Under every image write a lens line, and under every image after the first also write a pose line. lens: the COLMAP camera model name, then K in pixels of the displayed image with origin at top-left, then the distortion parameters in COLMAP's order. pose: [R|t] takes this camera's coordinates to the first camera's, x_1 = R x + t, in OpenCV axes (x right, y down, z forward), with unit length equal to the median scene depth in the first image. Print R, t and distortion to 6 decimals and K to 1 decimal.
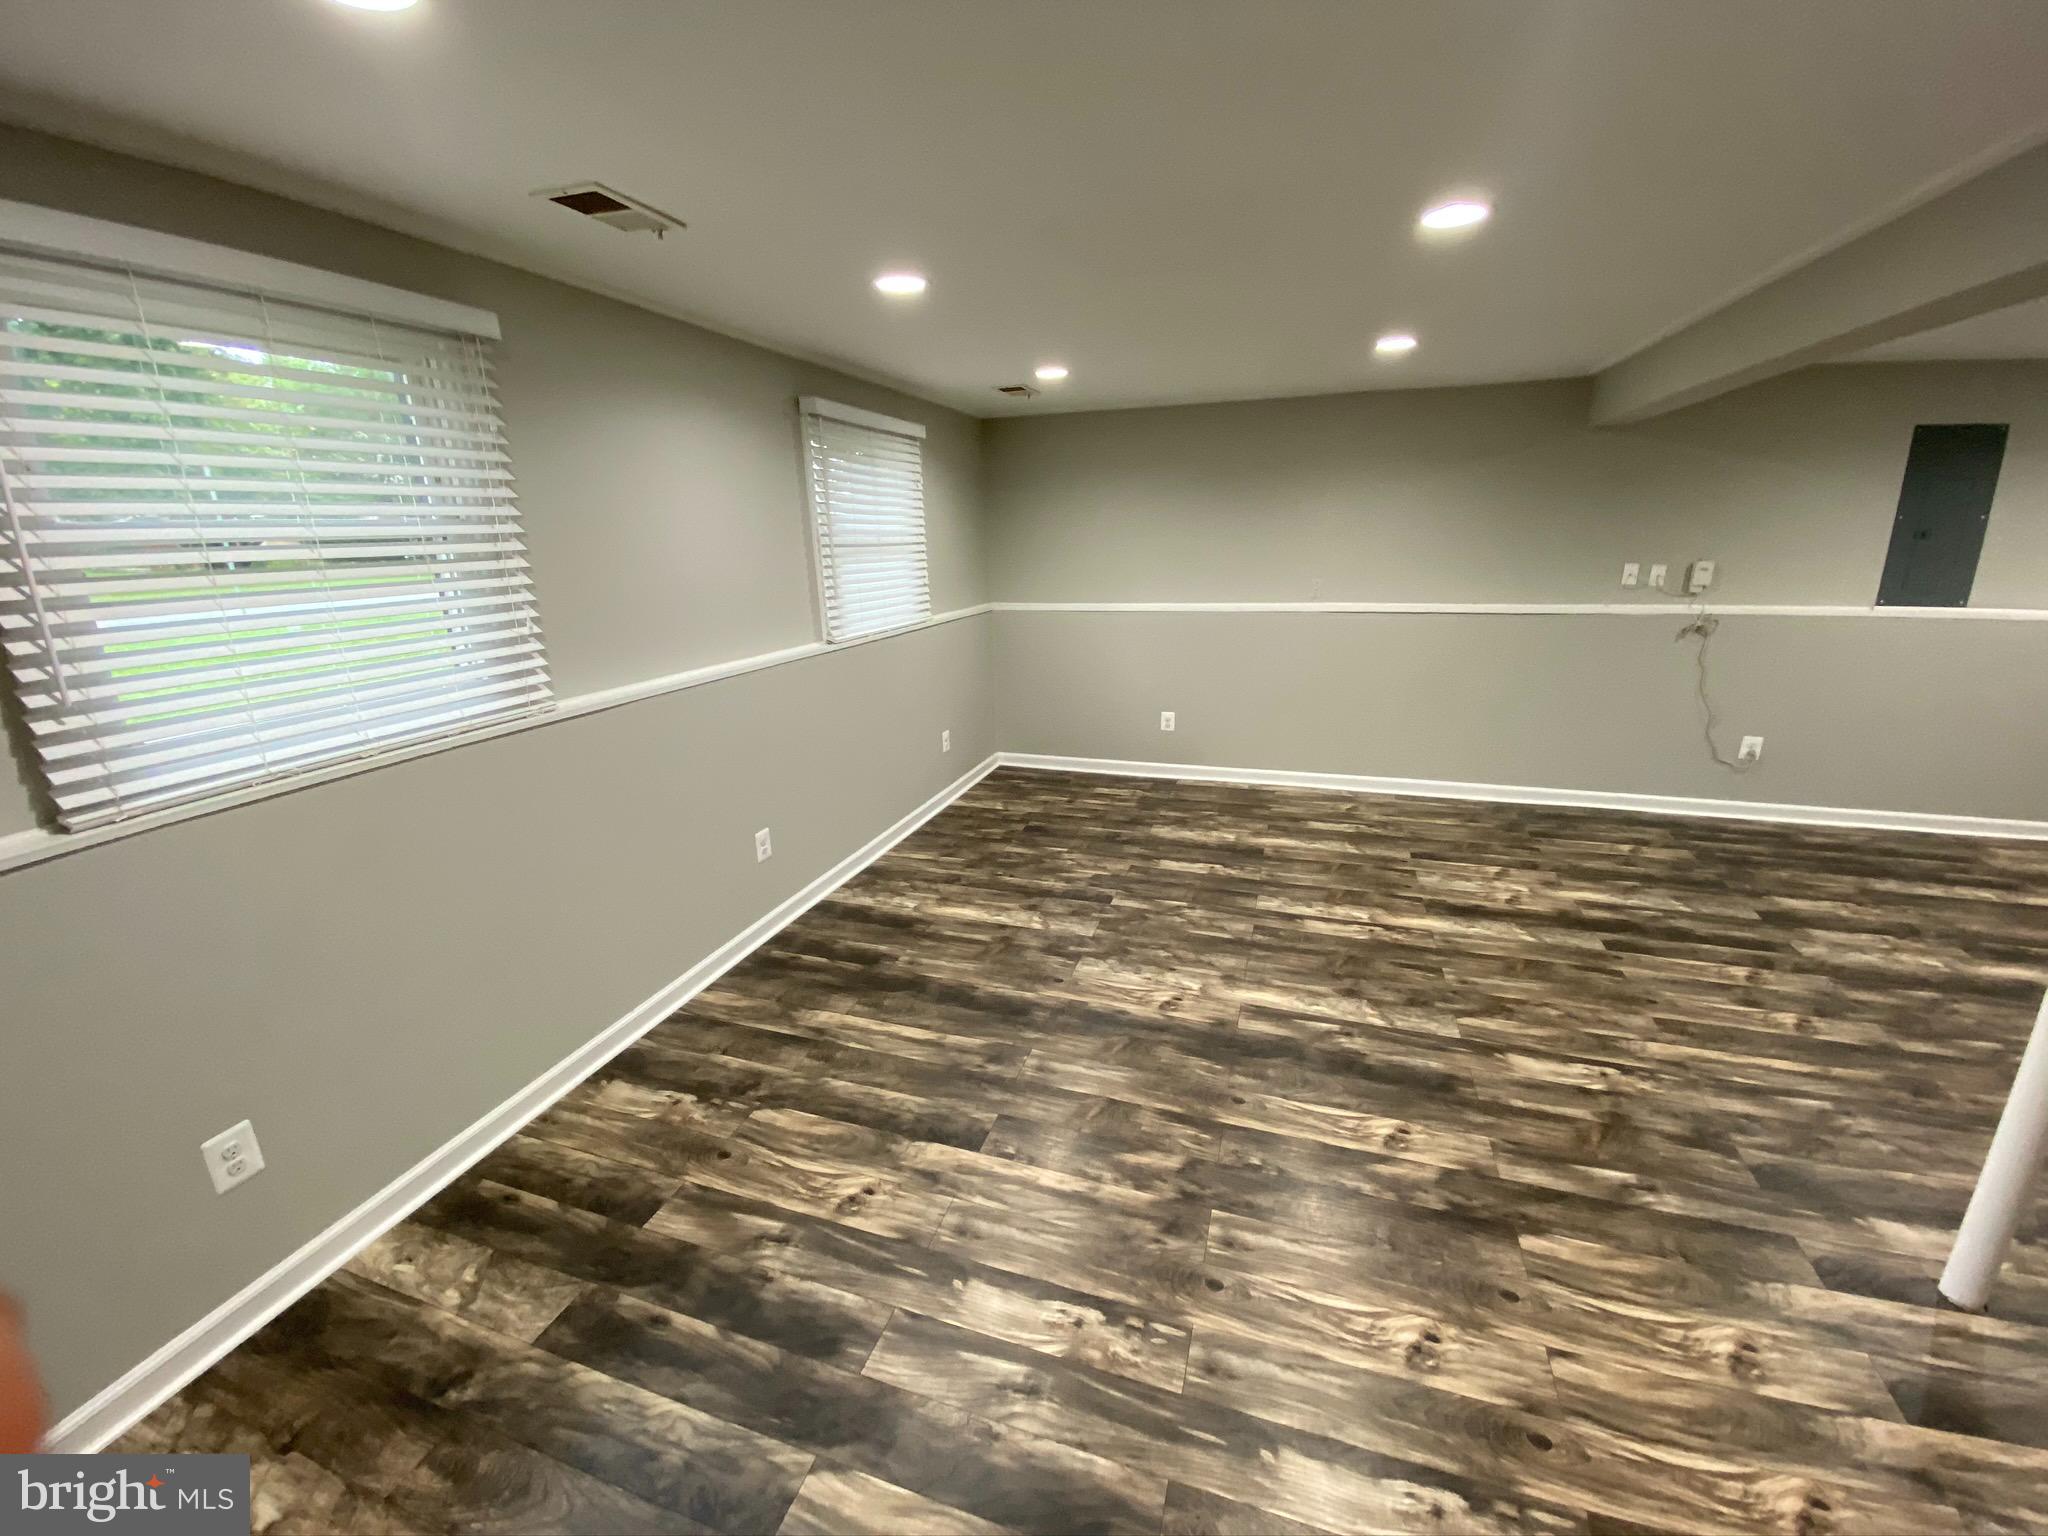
lens RADIAL K [[832.9, 0, 1013.0], [0, 832.9, 752.9], [0, 0, 1]] dist [0.019028, -0.018761]
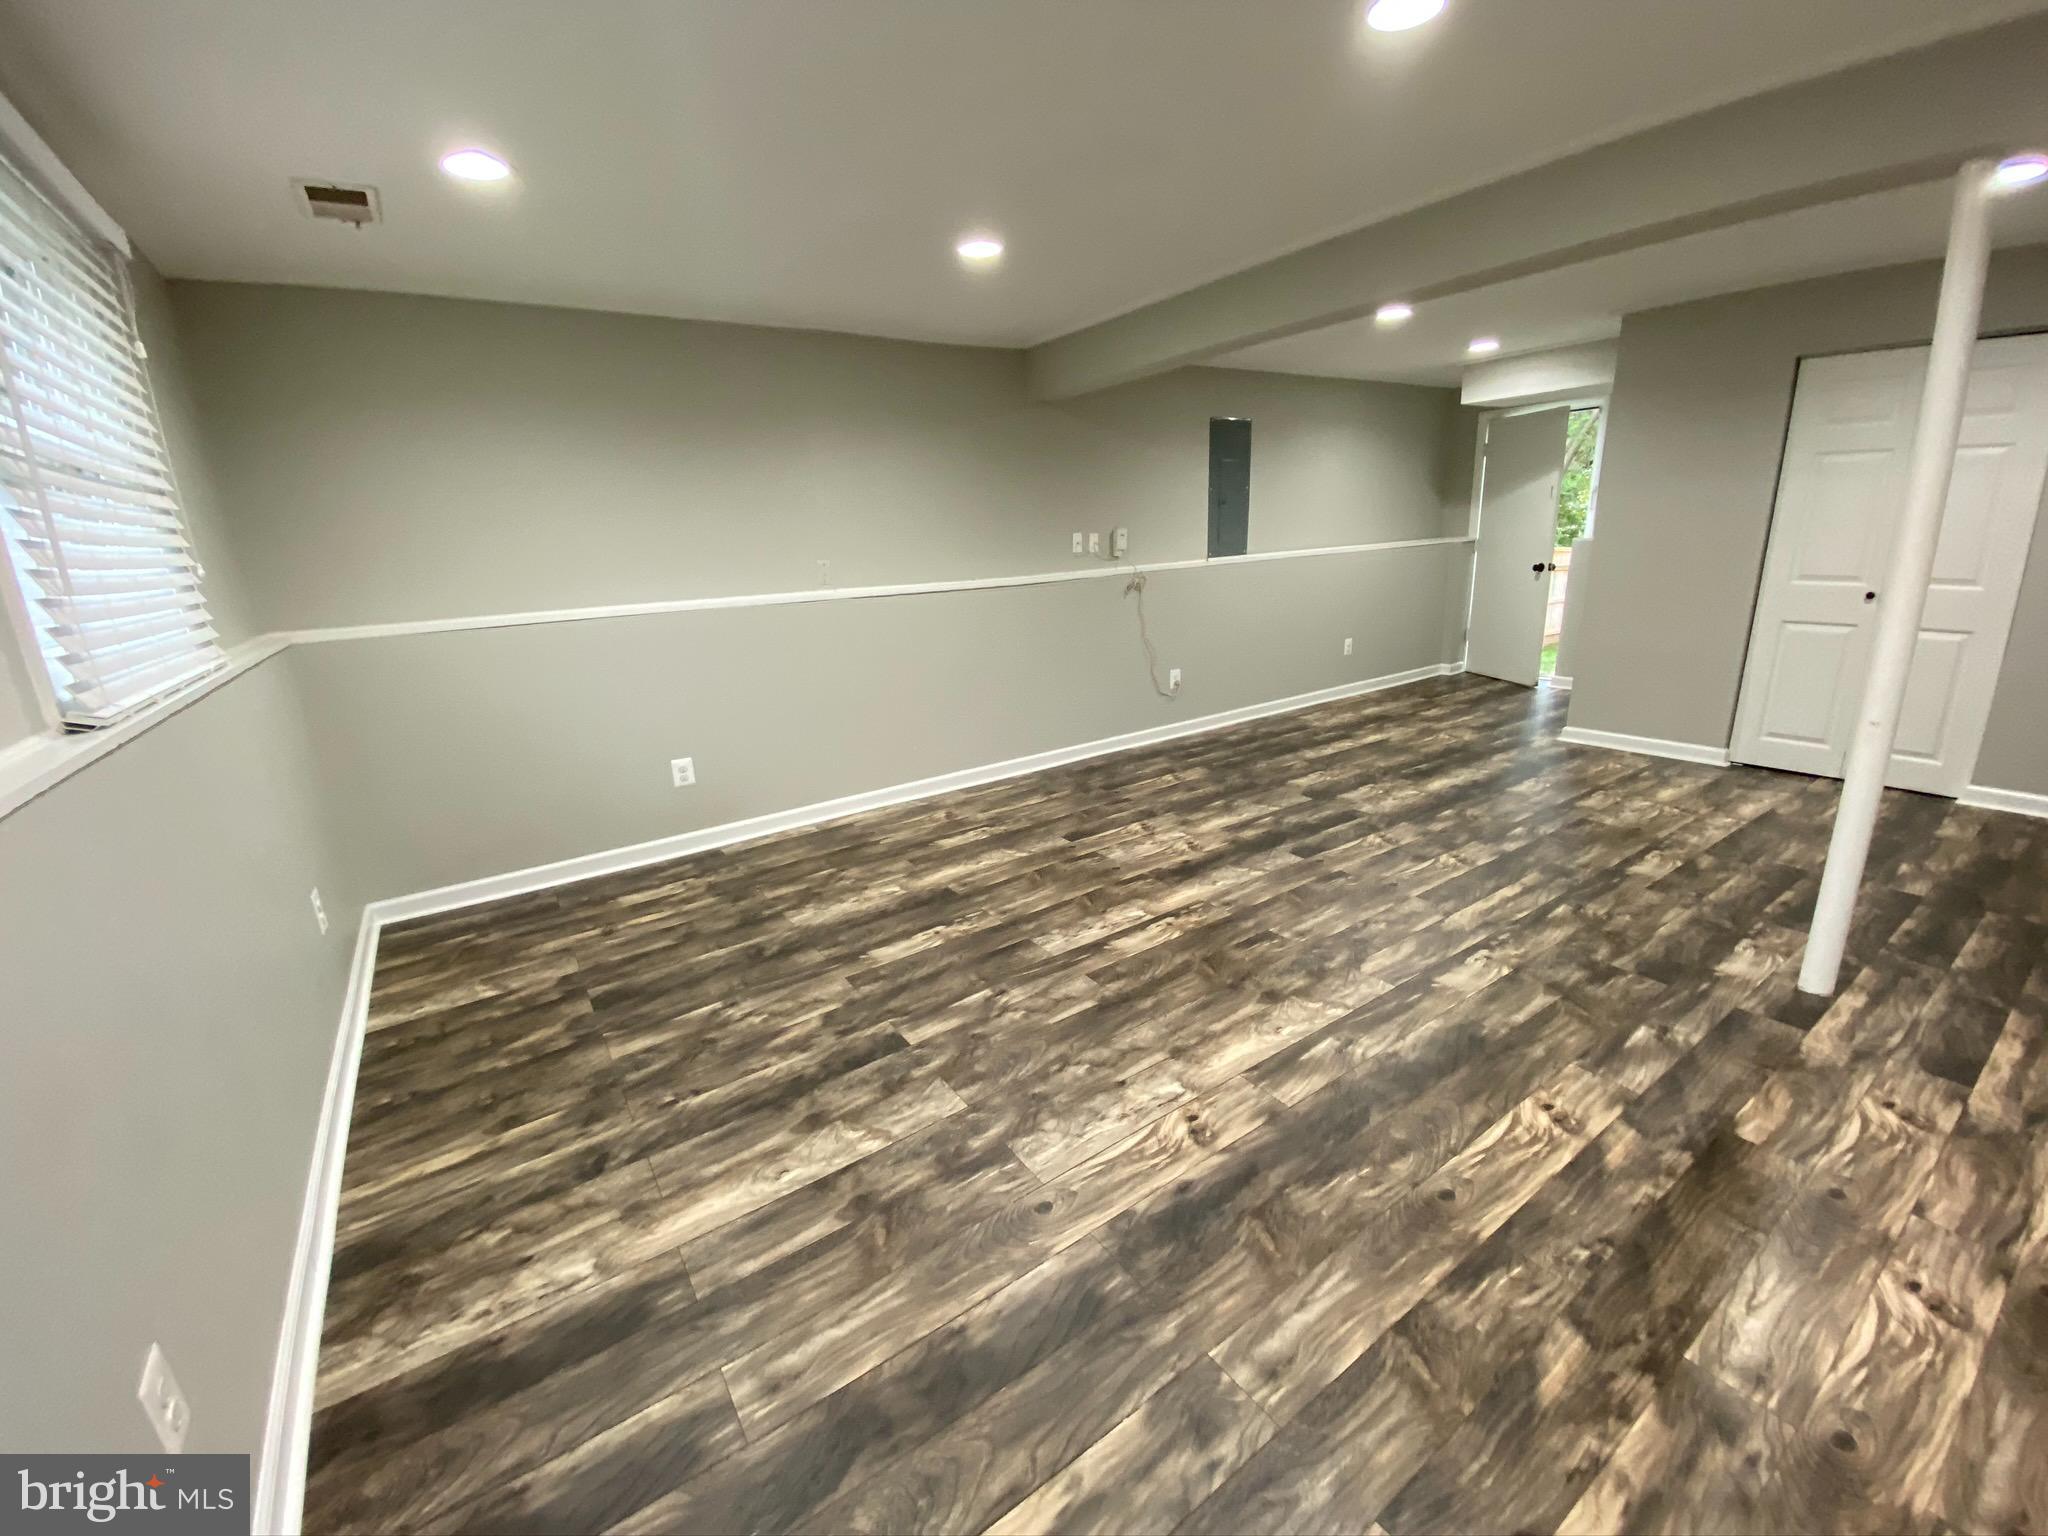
lens RADIAL K [[832.9, 0, 1029.0], [0, 832.9, 752.5], [0, 0, 1]] dist [0.019028, -0.018761]
pose [[0.587169, -0.209736, 0.781820, -0.307102], [0.239547, 0.967610, 0.079671, -0.067333], [-0.773207, 0.140503, 0.618393, 0.573027]]
